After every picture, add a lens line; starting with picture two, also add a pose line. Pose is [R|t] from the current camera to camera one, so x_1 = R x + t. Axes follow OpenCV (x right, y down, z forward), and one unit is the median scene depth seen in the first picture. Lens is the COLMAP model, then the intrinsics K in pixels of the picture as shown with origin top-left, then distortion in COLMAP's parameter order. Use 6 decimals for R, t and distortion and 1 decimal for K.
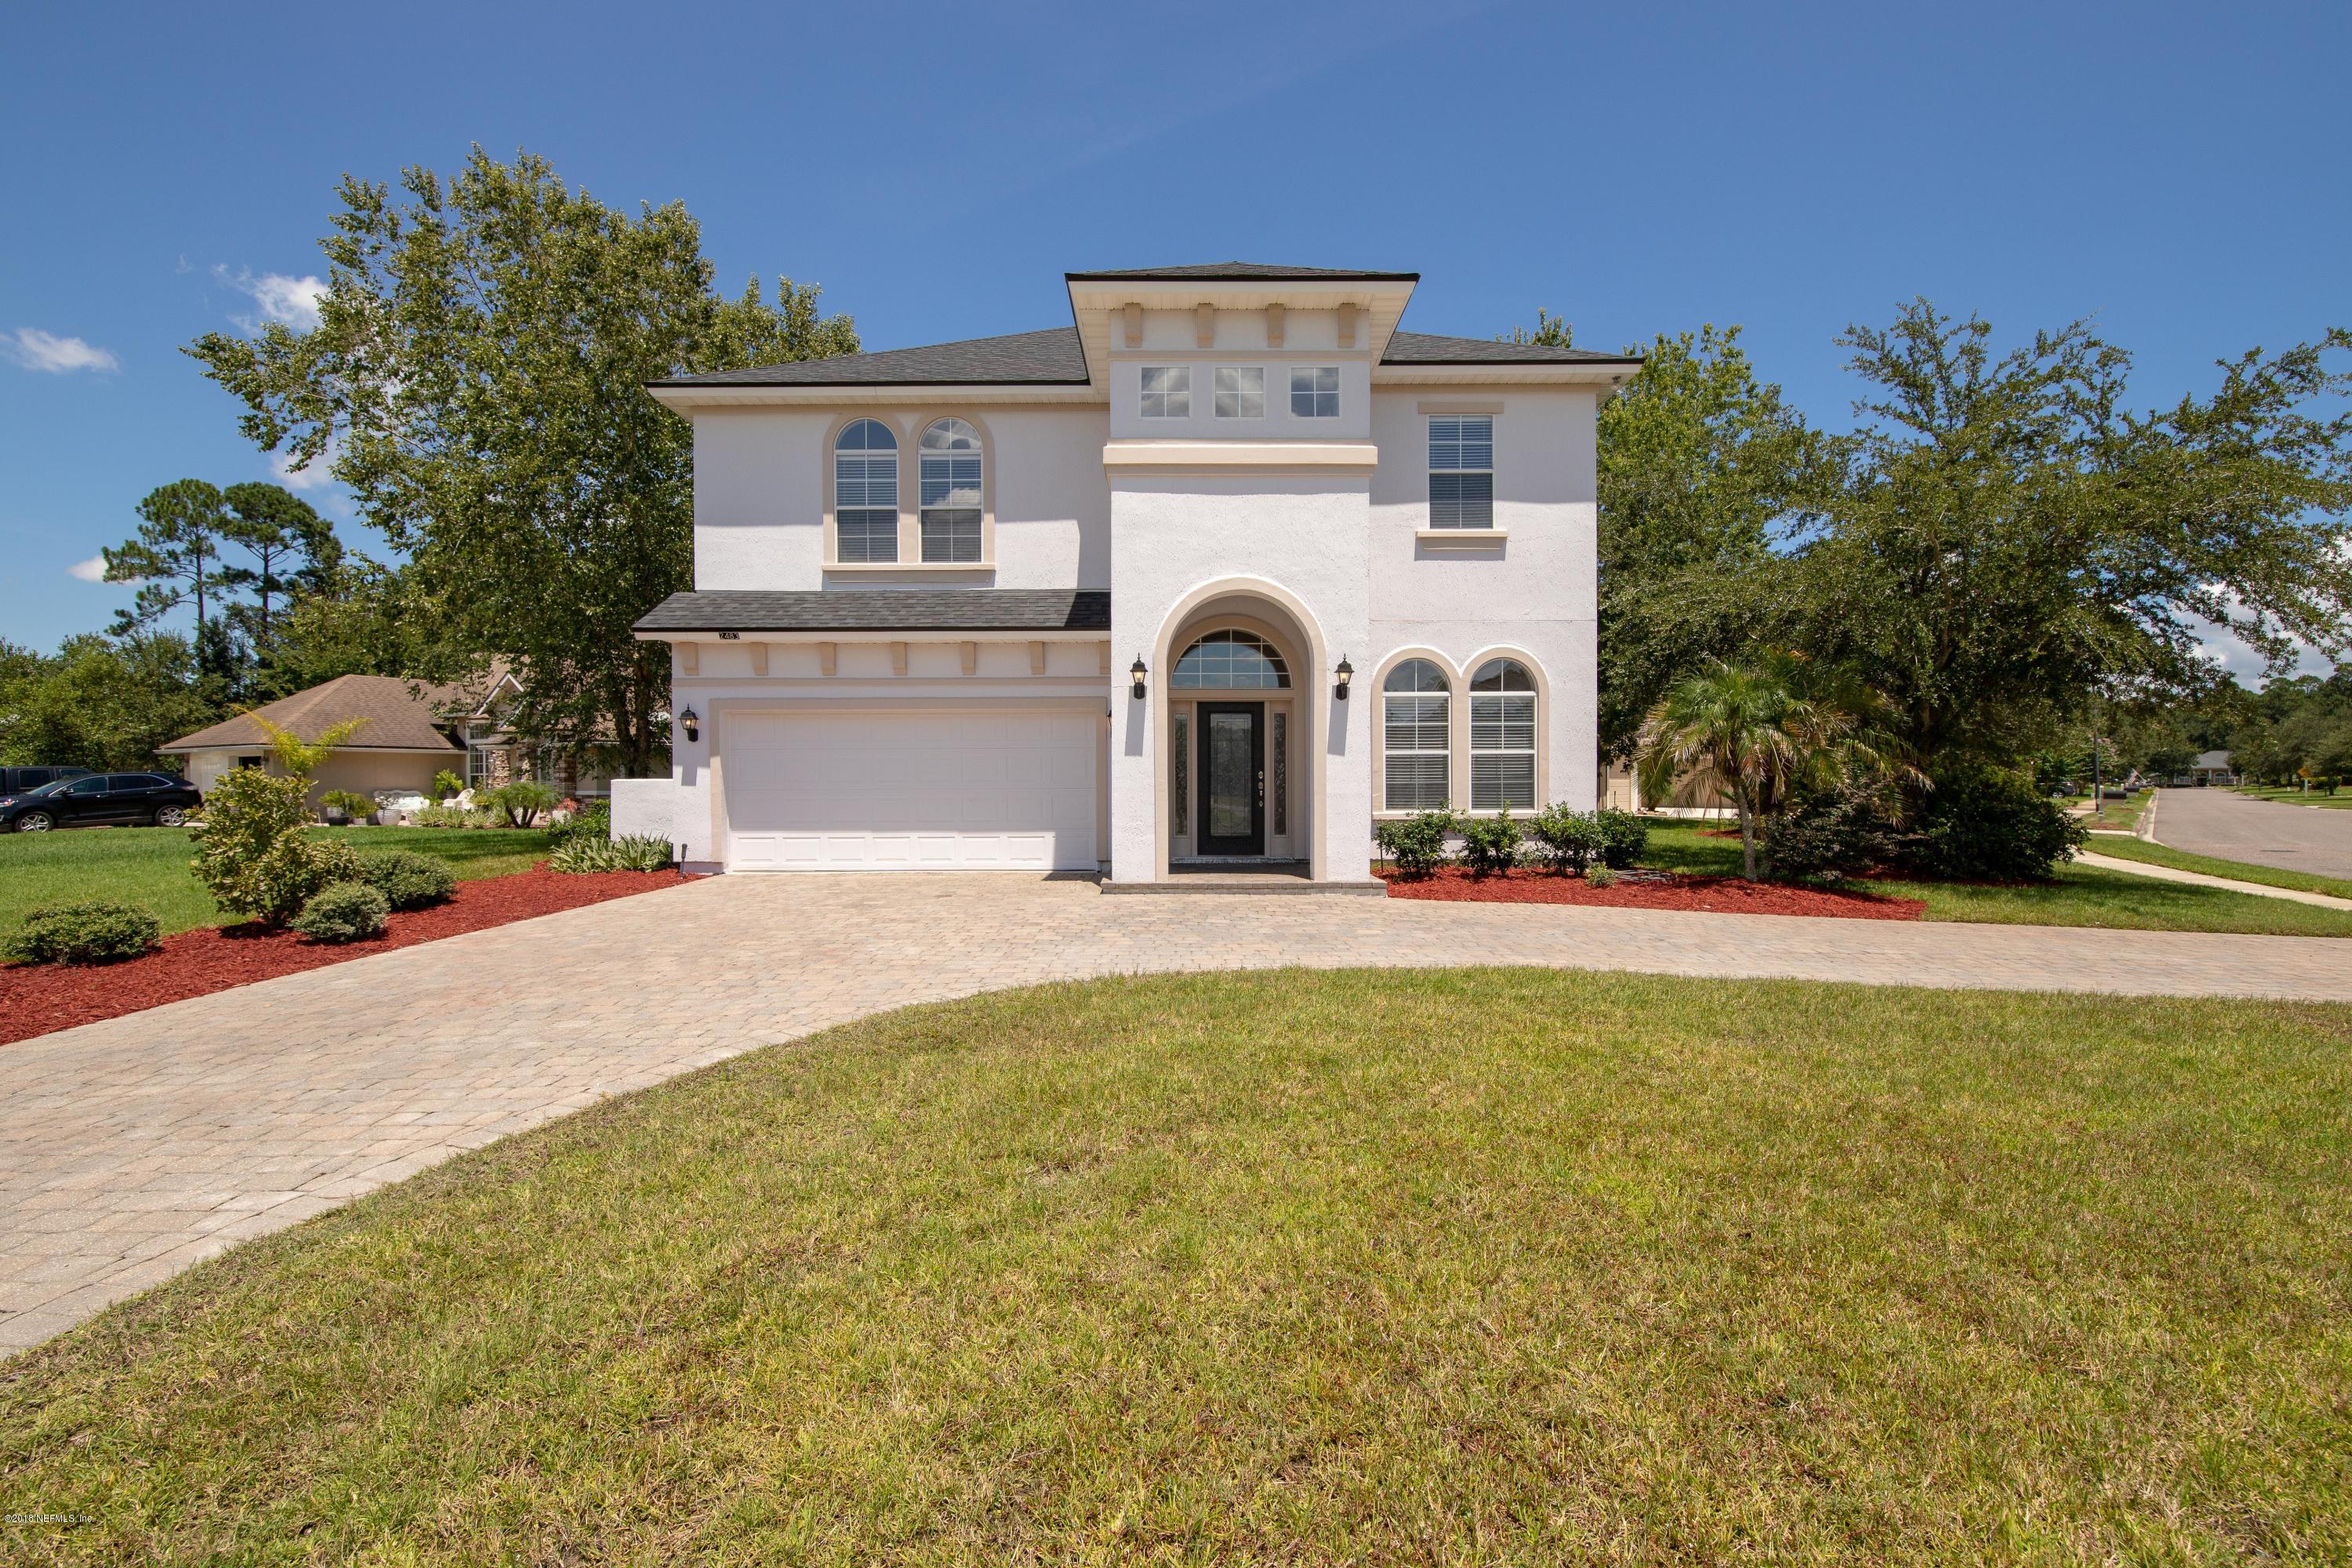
lens RADIAL K [[1012.1, 0, 1174.8], [0, 1012.1, 827.1], [0, 0, 1]] dist [-0.001058, -0.005511]
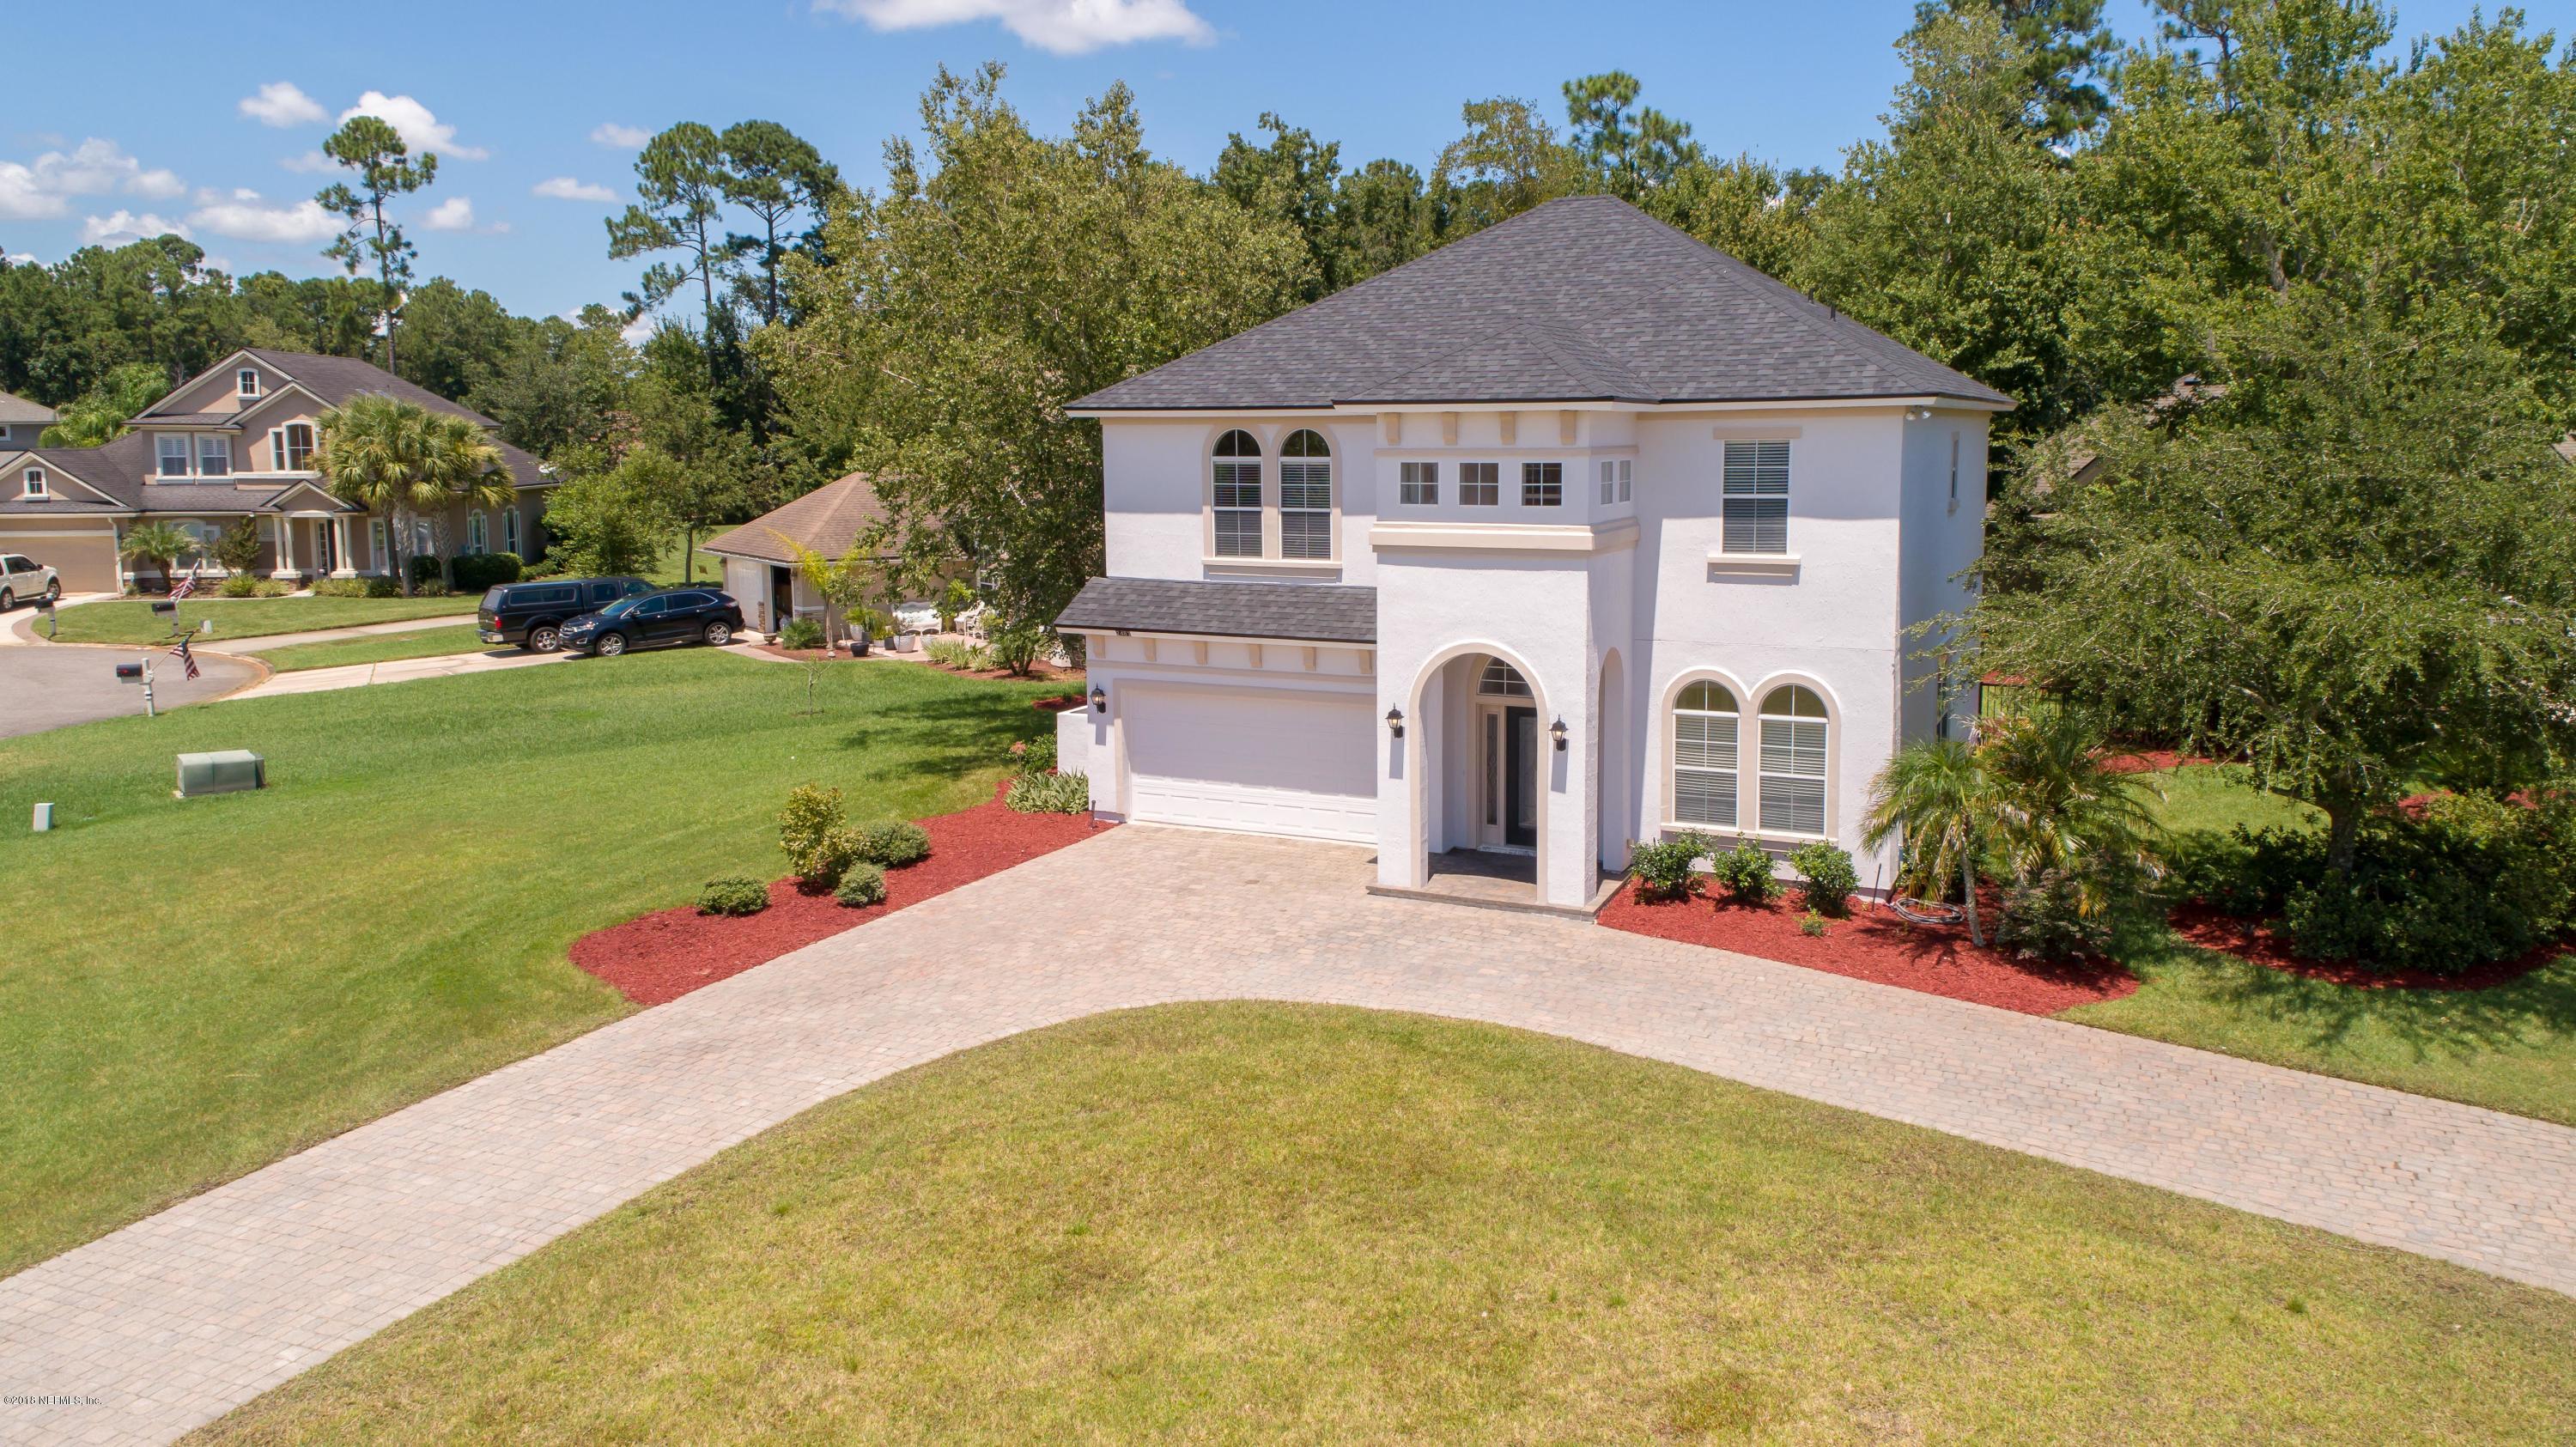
lens RADIAL K [[1764.7, 0, 1359.9], [0, 1764.7, 721.3], [0, 0, 1]] dist [0.165625, -0.001224]
pose [[0.911812, 0.062826, -0.405773, 0.626023], [-0.011714, 0.991803, 0.127240, -0.334216], [0.410440, -0.111266, 0.905074, -0.736936]]
